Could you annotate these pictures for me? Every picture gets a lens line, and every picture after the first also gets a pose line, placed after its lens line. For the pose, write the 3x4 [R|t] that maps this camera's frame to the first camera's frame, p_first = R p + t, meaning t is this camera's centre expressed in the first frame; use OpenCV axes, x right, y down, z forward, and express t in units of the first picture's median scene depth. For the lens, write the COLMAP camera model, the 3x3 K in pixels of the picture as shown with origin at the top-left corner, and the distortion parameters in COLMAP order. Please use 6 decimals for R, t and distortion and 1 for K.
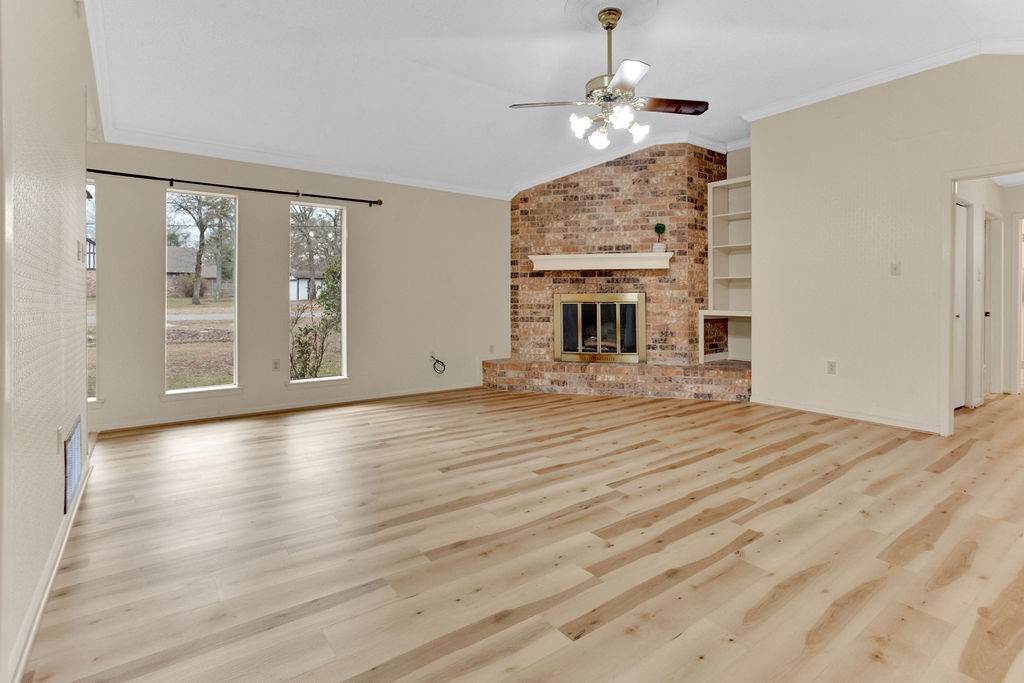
lens RADIAL K [[510.3, 0, 518.1], [0, 510.3, 301.1], [0, 0, 1]] dist [-0.037162, 0.020268]
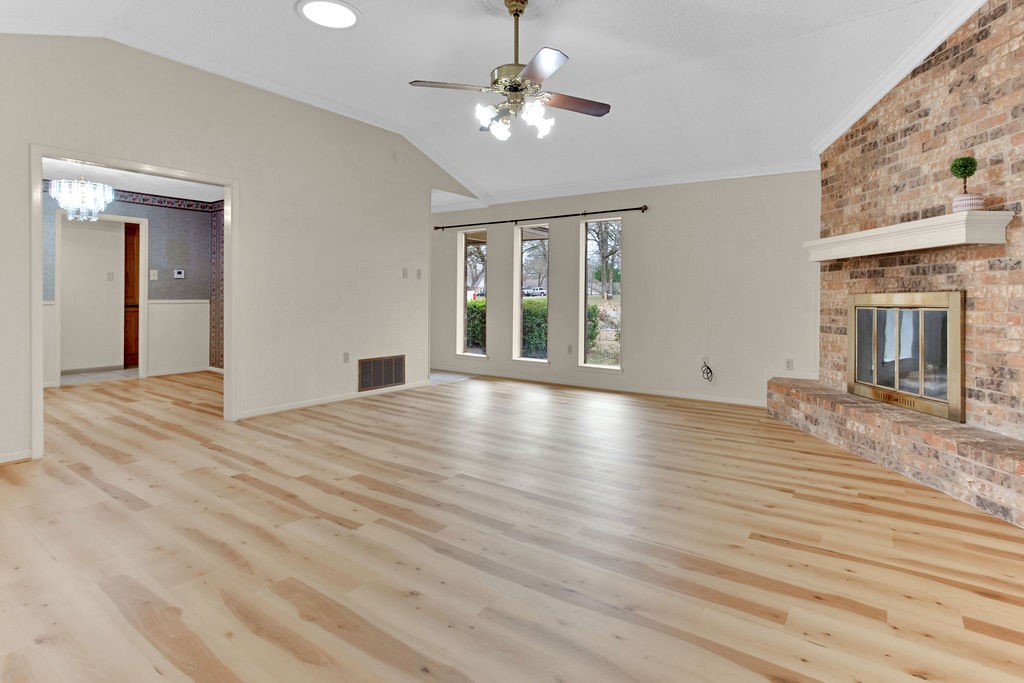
lens RADIAL K [[519.1, 0, 530.4], [0, 519.1, 311.0], [0, 0, 1]] dist [-0.056995, 0.037282]
pose [[0.309059, 0.025028, -0.950714, 0.615959], [-0.010778, 0.999682, 0.022813, -0.002493], [0.950982, 0.003196, 0.309230, 0.400298]]
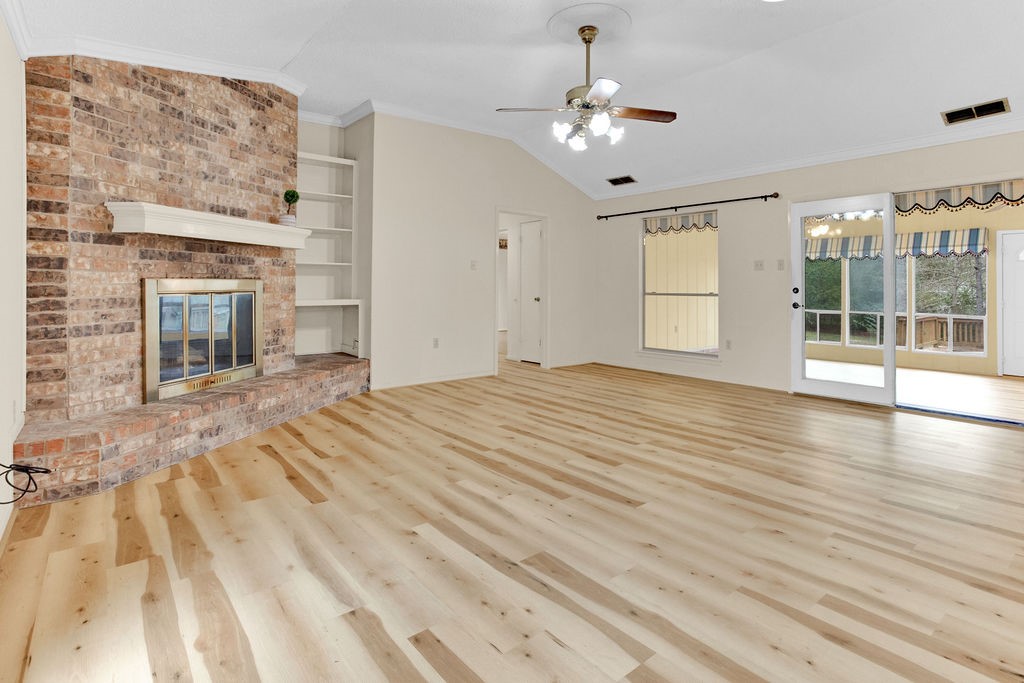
lens RADIAL K [[528.5, 0, 533.7], [0, 528.5, 287.8], [0, 0, 1]] dist [-0.038318, 0.024538]
pose [[-0.064988, -0.003708, 0.997879, -0.526696], [0.001146, 0.999992, 0.003791, -0.006052], [-0.997885, 0.001390, -0.064983, 0.656040]]
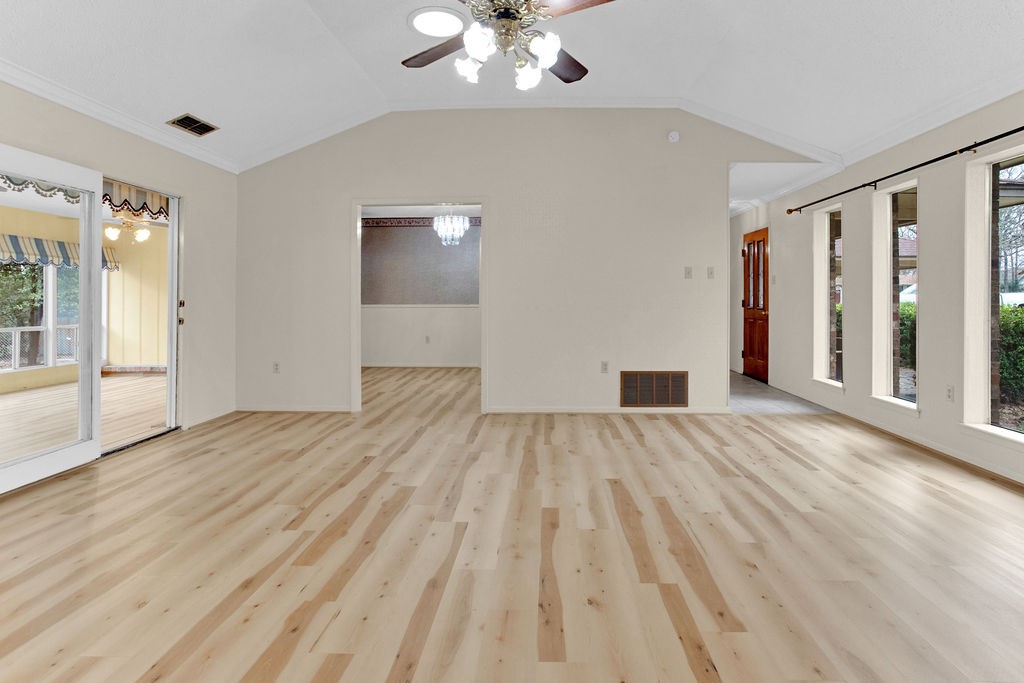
lens RADIAL K [[528.5, 0, 533.7], [0, 528.5, 287.8], [0, 0, 1]] dist [-0.038318, 0.024538]
pose [[-0.621380, -0.019540, -0.783266, 0.398868], [-0.005358, 0.999772, -0.020691, -0.006314], [0.783491, -0.008660, -0.621343, 0.815261]]
